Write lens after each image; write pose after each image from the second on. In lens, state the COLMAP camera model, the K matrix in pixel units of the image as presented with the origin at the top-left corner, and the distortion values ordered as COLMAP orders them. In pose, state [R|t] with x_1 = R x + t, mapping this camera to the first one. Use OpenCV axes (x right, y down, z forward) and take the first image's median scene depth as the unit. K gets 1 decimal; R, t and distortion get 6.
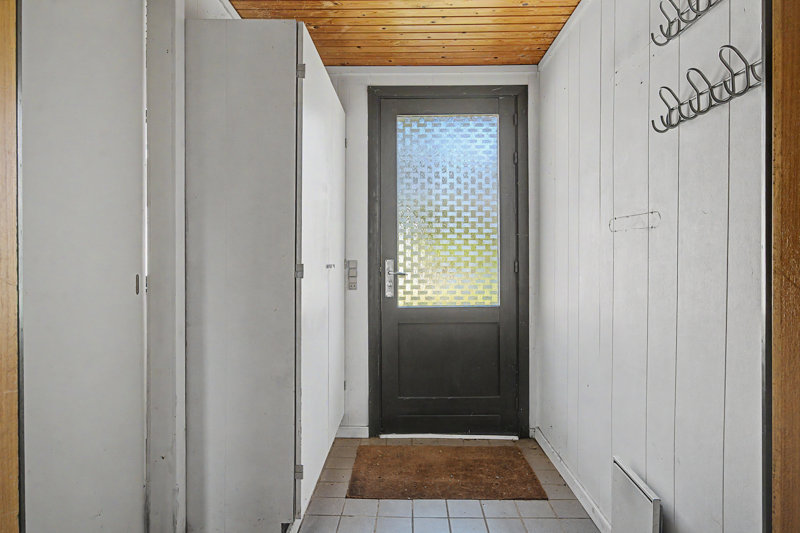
lens RADIAL K [[500.9, 0, 400.1], [0, 500.9, 261.1], [0, 0, 1]] dist [-0.003485, -0.000352]
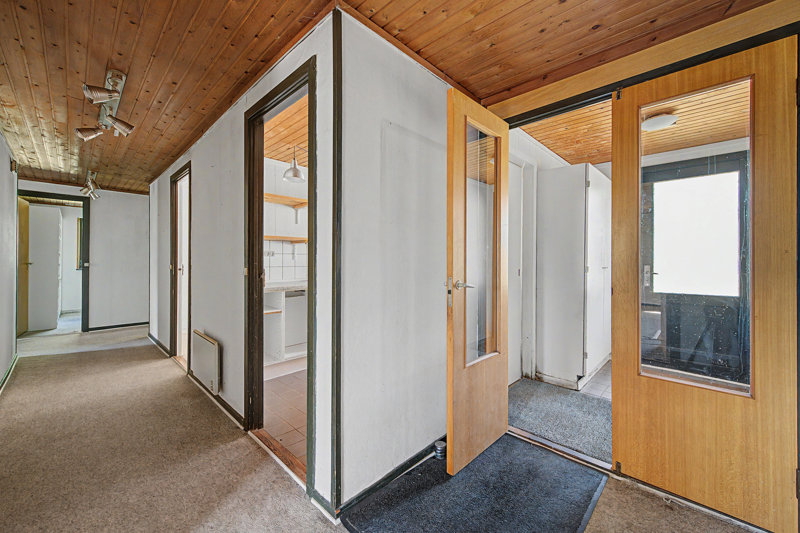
lens RADIAL K [[320.3, 0, 401.4], [0, 320.3, 260.0], [0, 0, 1]] dist [-0.000833, -0.000078]
pose [[0.727449, 0.002979, -0.686155, 0.124806], [-0.013127, 0.999868, -0.009576, 0.000771], [0.686036, 0.015973, 0.727392, -0.431855]]
